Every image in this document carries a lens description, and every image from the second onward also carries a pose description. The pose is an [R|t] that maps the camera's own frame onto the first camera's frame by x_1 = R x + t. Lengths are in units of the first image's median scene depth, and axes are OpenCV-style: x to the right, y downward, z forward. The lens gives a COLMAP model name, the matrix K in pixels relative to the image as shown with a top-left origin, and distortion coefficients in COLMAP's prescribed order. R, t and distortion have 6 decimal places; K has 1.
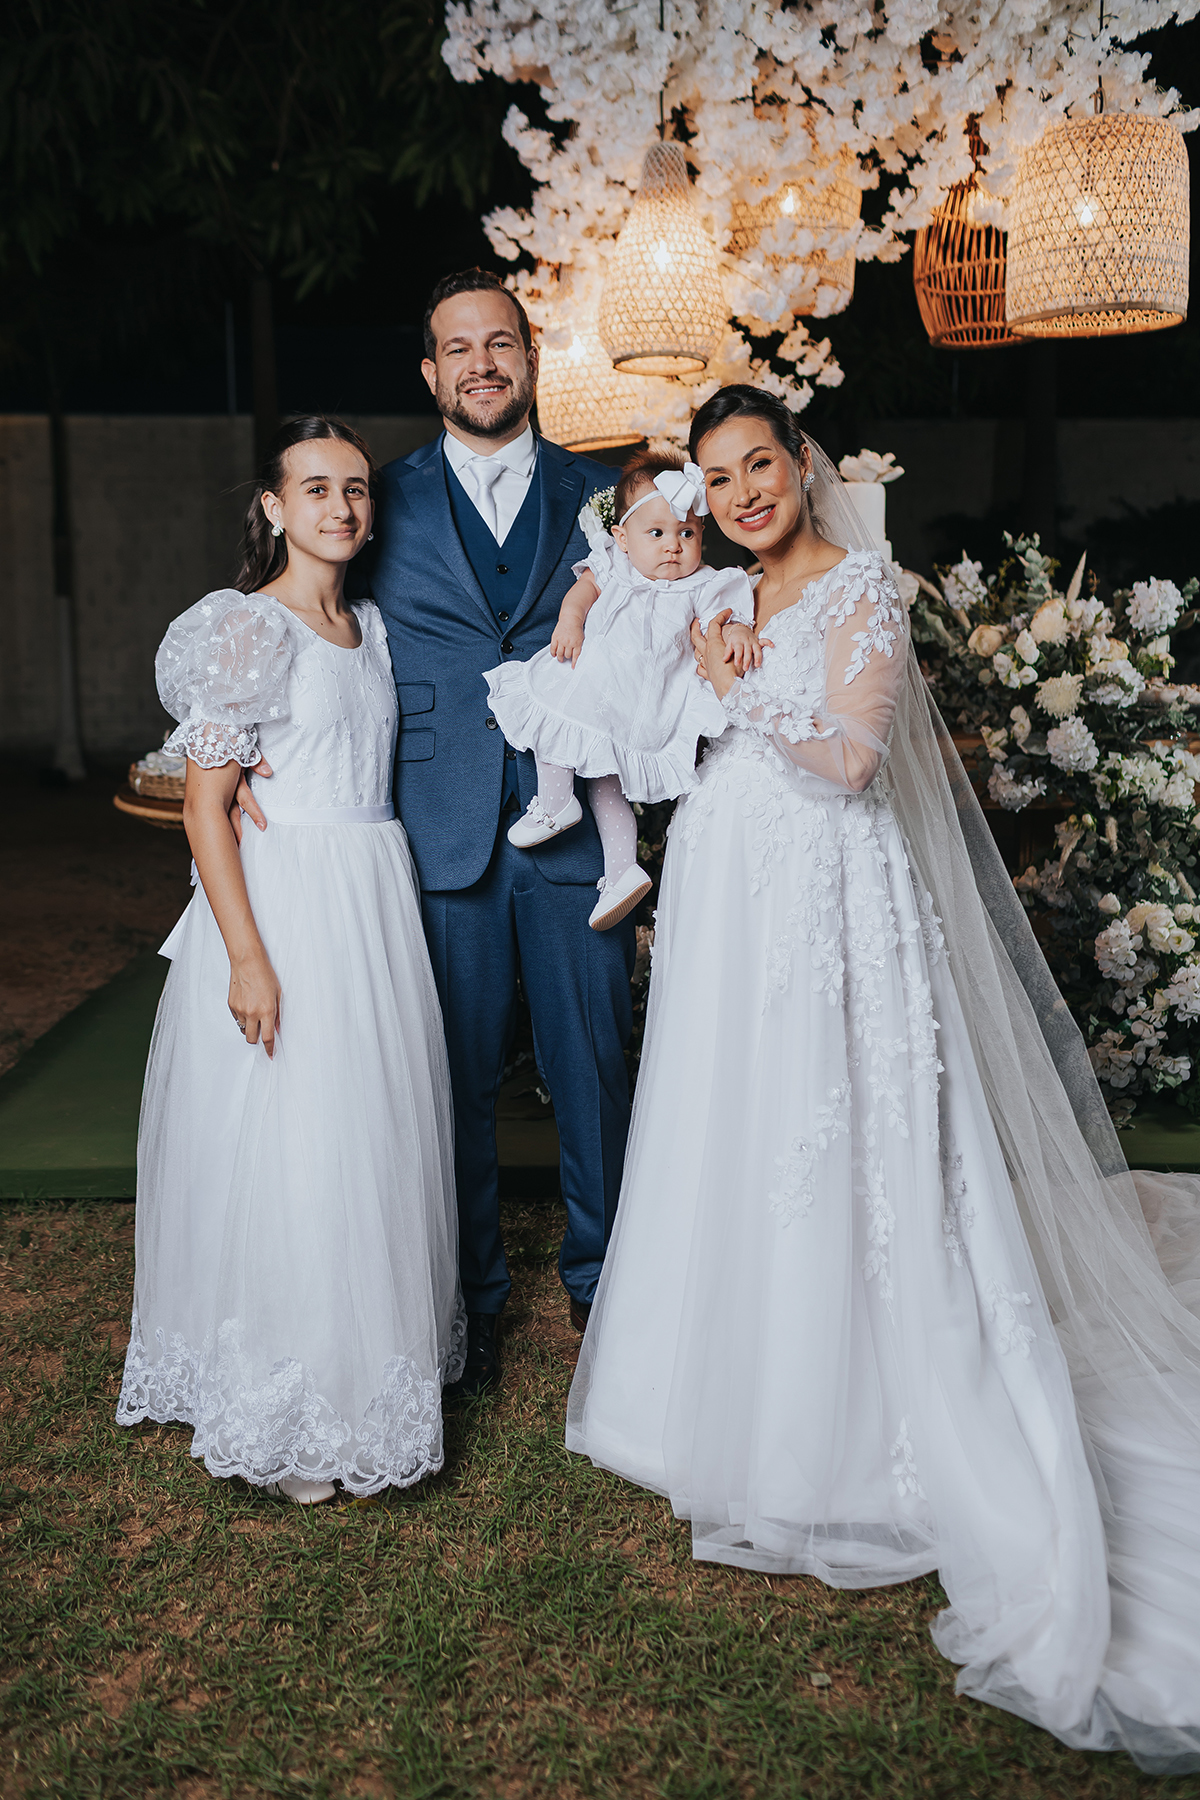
lens RADIAL K [[1676.1, 0, 615.0], [0, 1676.1, 898.2], [0, 0, 1]] dist [0.005636, -0.001388]
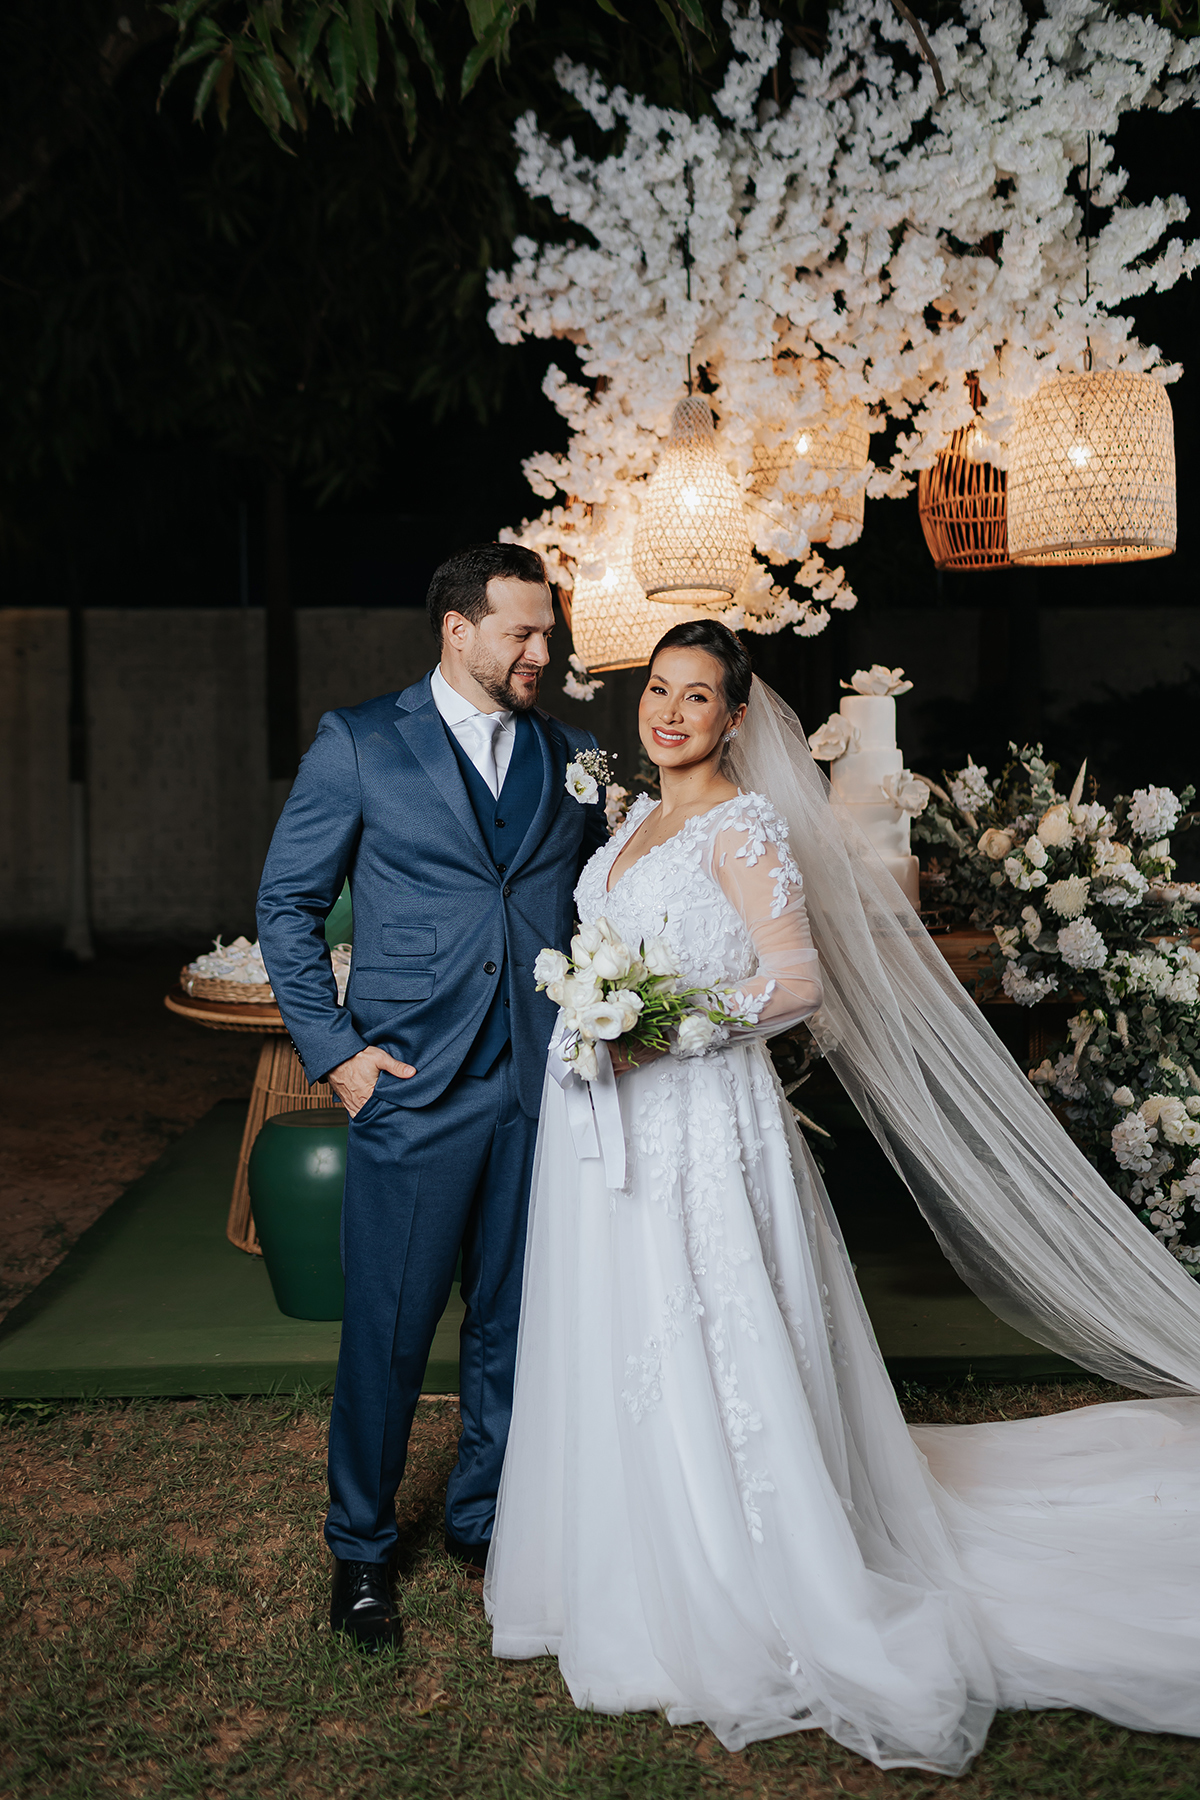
lens RADIAL K [[1673.2, 0, 618.5], [0, 1673.2, 897.0], [0, 0, 1]] dist [0.009937, -0.014468]
pose [[0.999929, -0.005440, 0.010640, -0.028981], [0.006471, 0.995029, -0.099370, -0.018140], [-0.010047, 0.099432, 0.994994, -0.044703]]
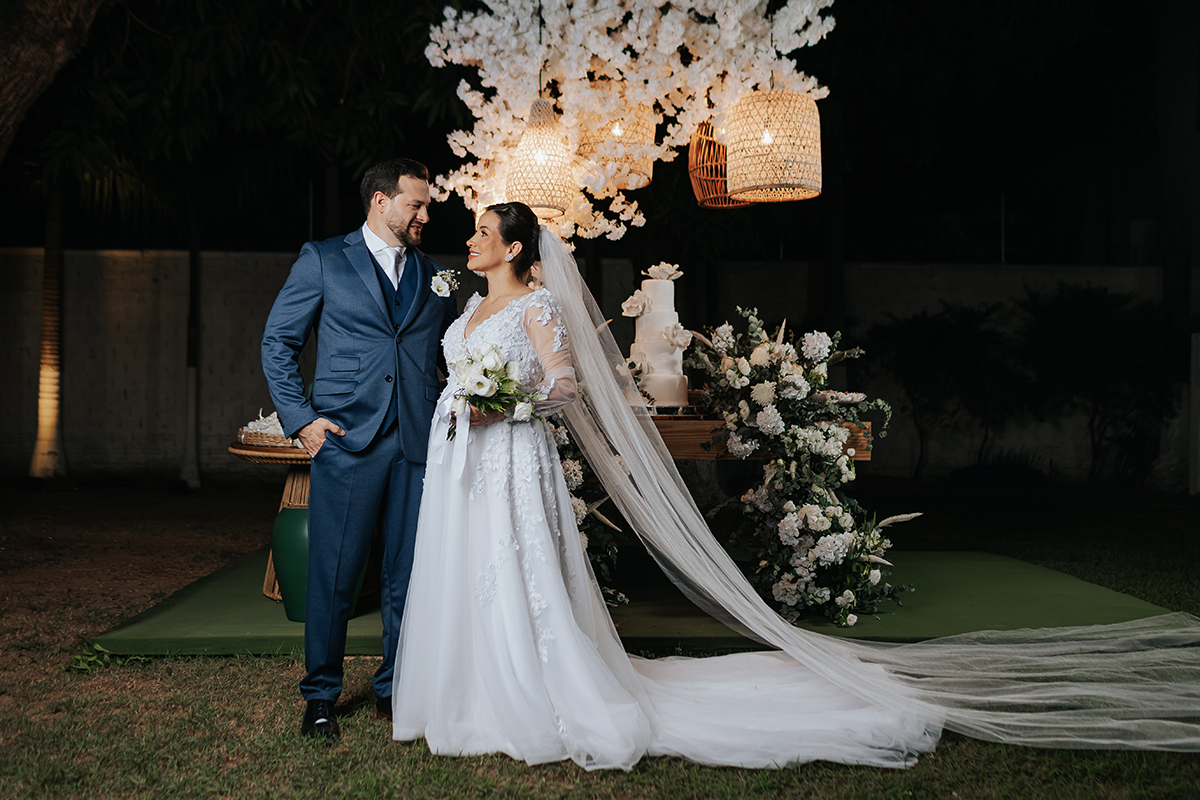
lens RADIAL K [[1222.0, 0, 634.7], [0, 1222.0, 426.8], [0, 0, 1]] dist [0.006424, 0.001637]
pose [[0.999155, 0.007516, 0.040413, 0.074633], [-0.001411, 0.988834, -0.149015, 0.111502], [-0.041081, 0.148832, 0.988009, -0.288596]]
